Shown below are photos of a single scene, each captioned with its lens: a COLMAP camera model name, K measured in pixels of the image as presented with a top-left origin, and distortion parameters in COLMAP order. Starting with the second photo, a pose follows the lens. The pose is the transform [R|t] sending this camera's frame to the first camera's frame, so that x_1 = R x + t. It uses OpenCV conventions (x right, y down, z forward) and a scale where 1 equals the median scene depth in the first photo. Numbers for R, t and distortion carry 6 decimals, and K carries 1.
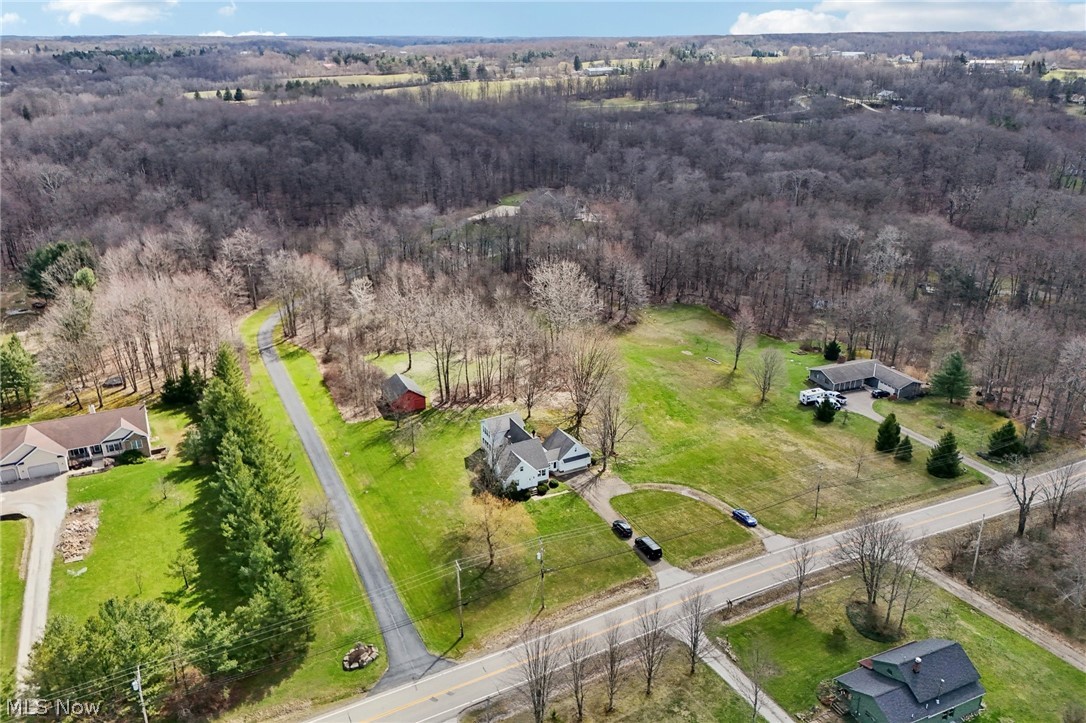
lens RADIAL K [[814.6, 0, 543.0], [0, 814.6, 361.5], [0, 0, 1]] dist [0.086526, -0.095844]
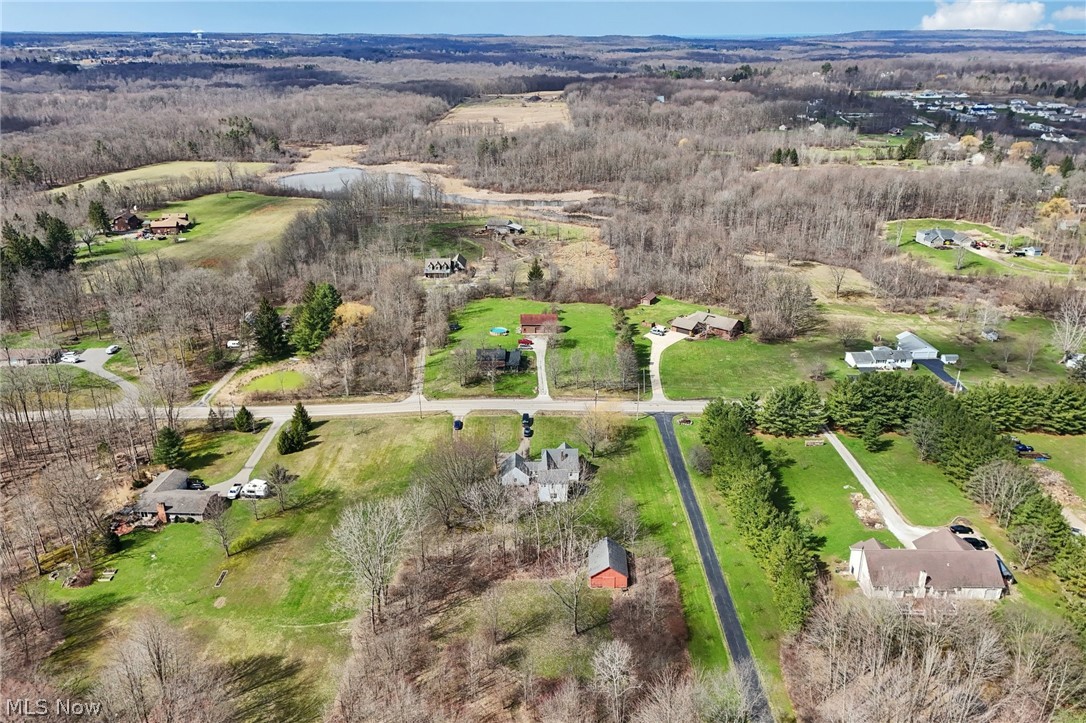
lens RADIAL K [[814.6, 0, 543.0], [0, 814.6, 361.5], [0, 0, 1]] dist [0.086526, -0.095844]
pose [[-0.897552, -0.155501, 0.412577, -0.523672], [0.176810, 0.730267, 0.659885, -0.877320], [-0.403904, 0.665229, -0.627959, 1.684335]]
